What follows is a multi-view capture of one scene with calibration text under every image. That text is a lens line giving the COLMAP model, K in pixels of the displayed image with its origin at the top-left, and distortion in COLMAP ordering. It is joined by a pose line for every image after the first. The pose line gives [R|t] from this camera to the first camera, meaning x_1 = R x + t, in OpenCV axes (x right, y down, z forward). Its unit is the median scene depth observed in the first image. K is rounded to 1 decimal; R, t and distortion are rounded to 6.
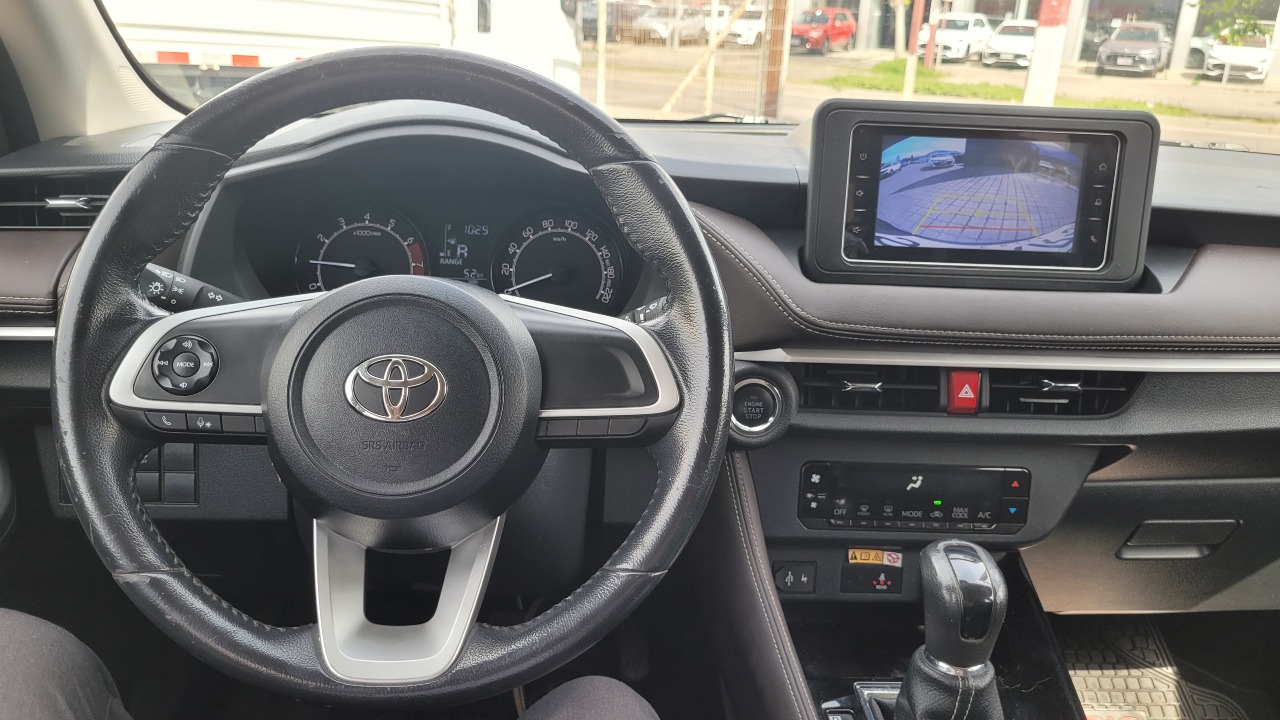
lens RADIAL K [[998.1, 0, 639.5], [0, 998.1, 361.8], [0, 0, 1]] dist [0.032111, -0.005938]
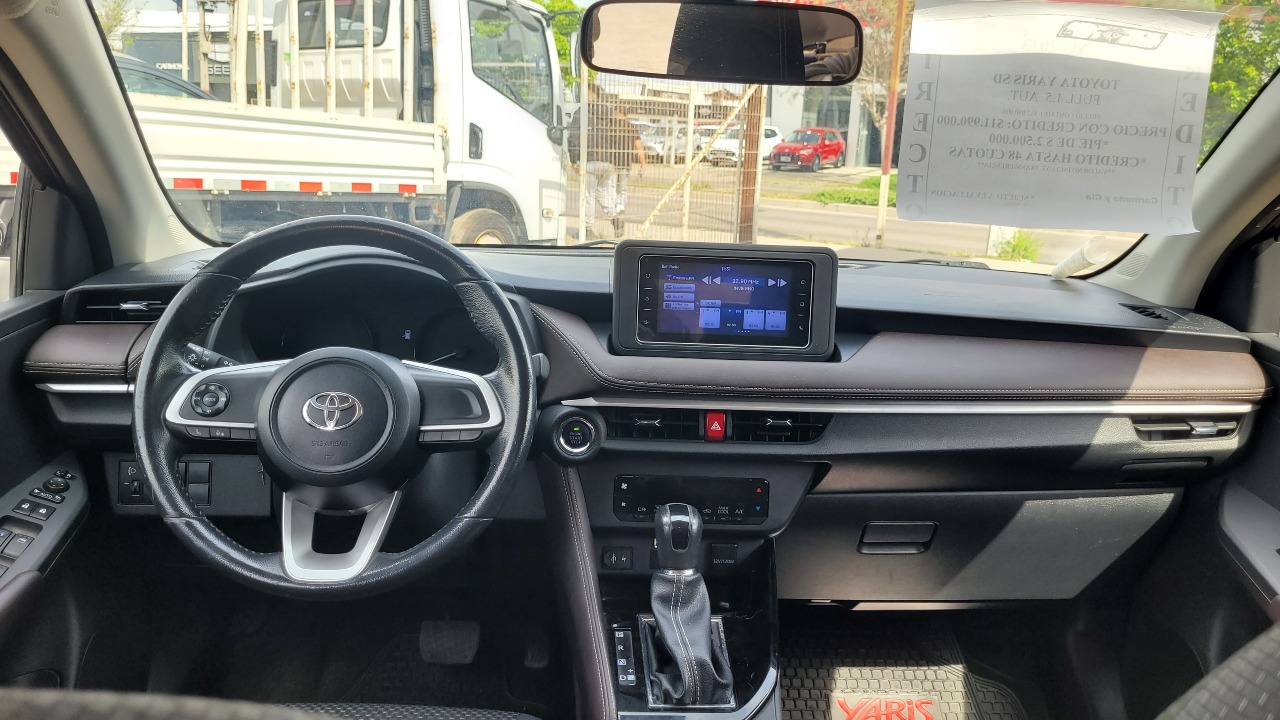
lens RADIAL K [[998.1, 0, 657.6], [0, 998.1, 363.6], [0, 0, 1]] dist [0.032111, -0.005938]
pose [[0.999854, -0.006633, 0.015720, 0.217606], [0.008269, 0.994284, -0.106445, 0.099721], [-0.014925, 0.106559, 0.994194, -0.551552]]
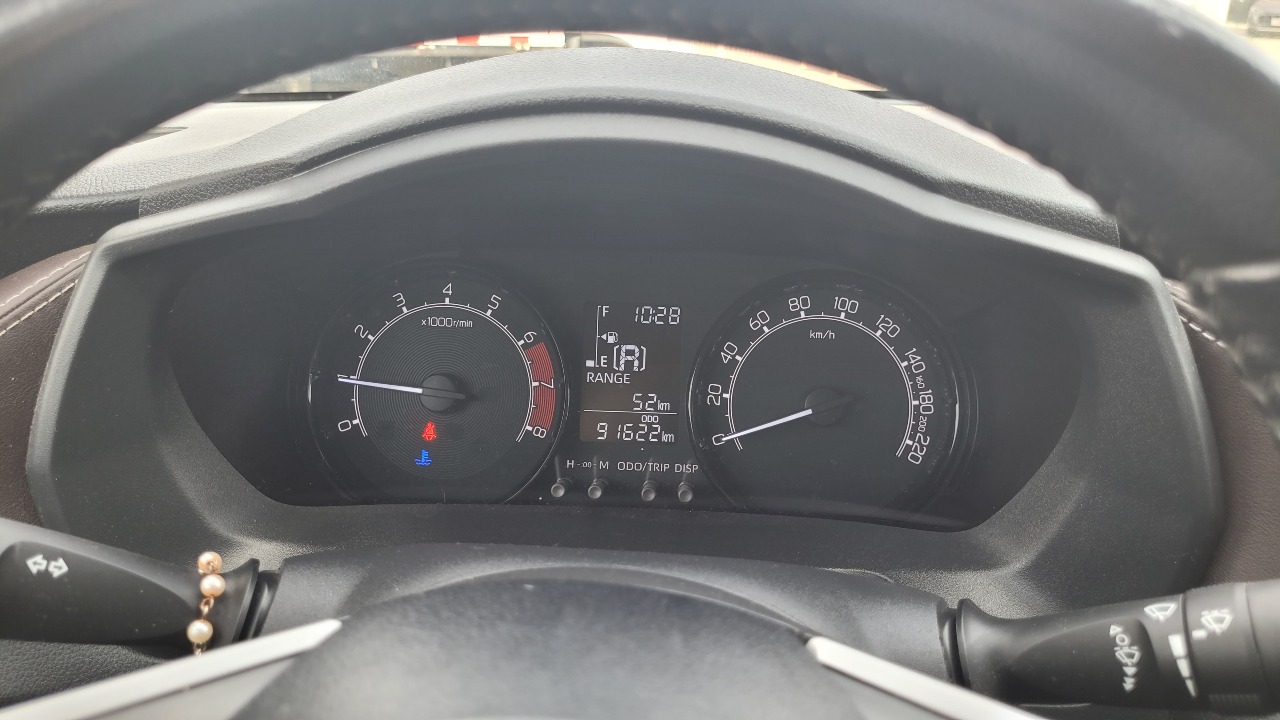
lens RADIAL K [[998.1, 0, 636.5], [0, 998.1, 359.8], [0, 0, 1]] dist [0.032111, -0.005938]
pose [[0.994977, 0.010554, -0.099543, -0.123226], [-0.008580, 0.999758, 0.020234, -0.119926], [0.099733, -0.019279, 0.994827, 0.495030]]
